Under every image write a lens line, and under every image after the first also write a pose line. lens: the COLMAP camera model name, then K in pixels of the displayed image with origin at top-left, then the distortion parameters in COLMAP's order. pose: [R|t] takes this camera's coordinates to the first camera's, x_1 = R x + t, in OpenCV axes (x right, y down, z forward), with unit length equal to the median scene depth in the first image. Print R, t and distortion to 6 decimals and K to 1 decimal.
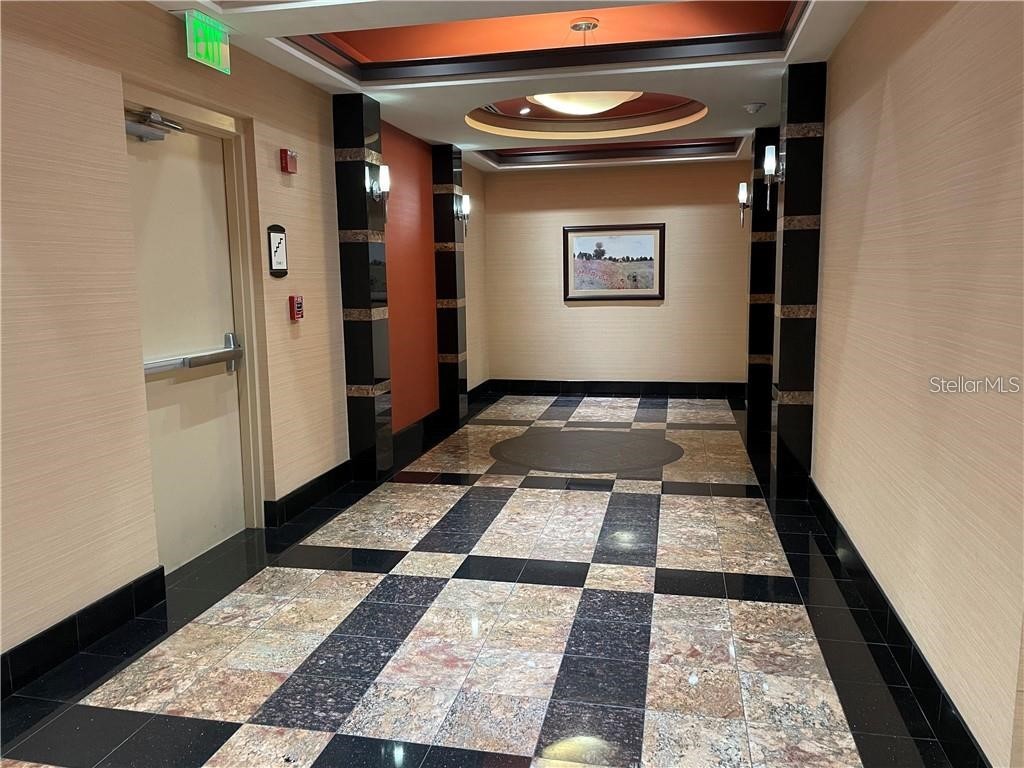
lens RADIAL K [[771.2, 0, 511.7], [0, 771.2, 382.9], [0, 0, 1]] dist [-0.009928, -0.010325]
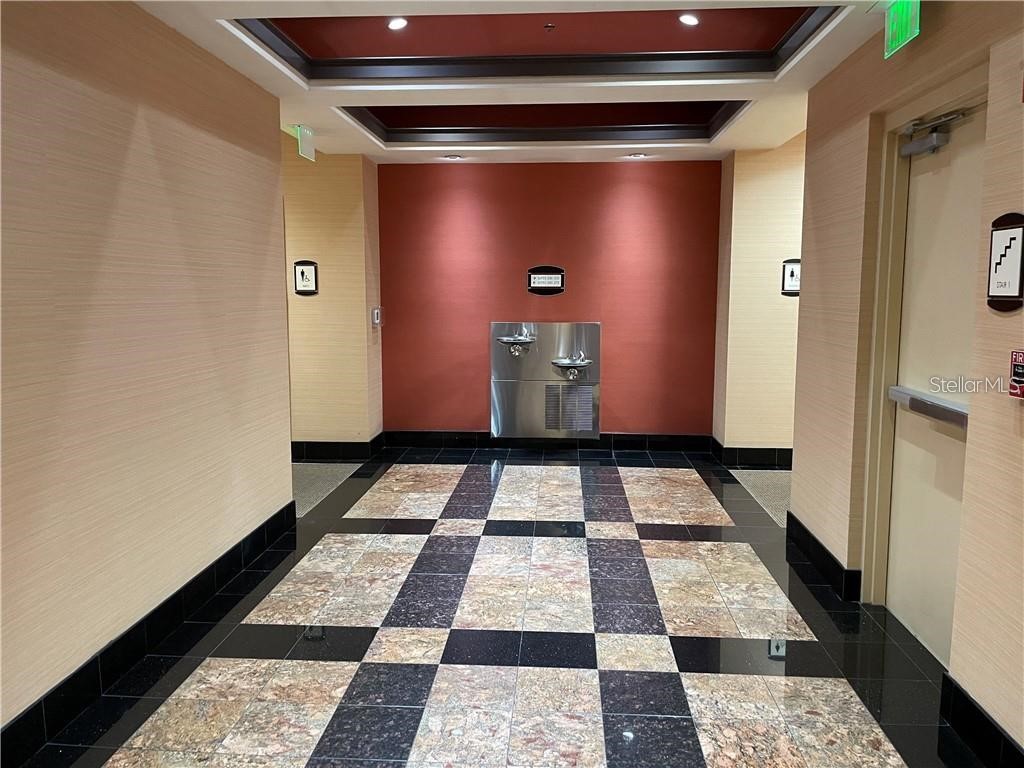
lens RADIAL K [[771.2, 0, 512.4], [0, 771.2, 383.3], [0, 0, 1]] dist [-0.009928, -0.010325]
pose [[-0.989671, 0.031524, -0.139847, 0.146233], [-0.006335, 0.964952, 0.262350, -0.292755], [0.143216, 0.260526, -0.954785, 1.909370]]
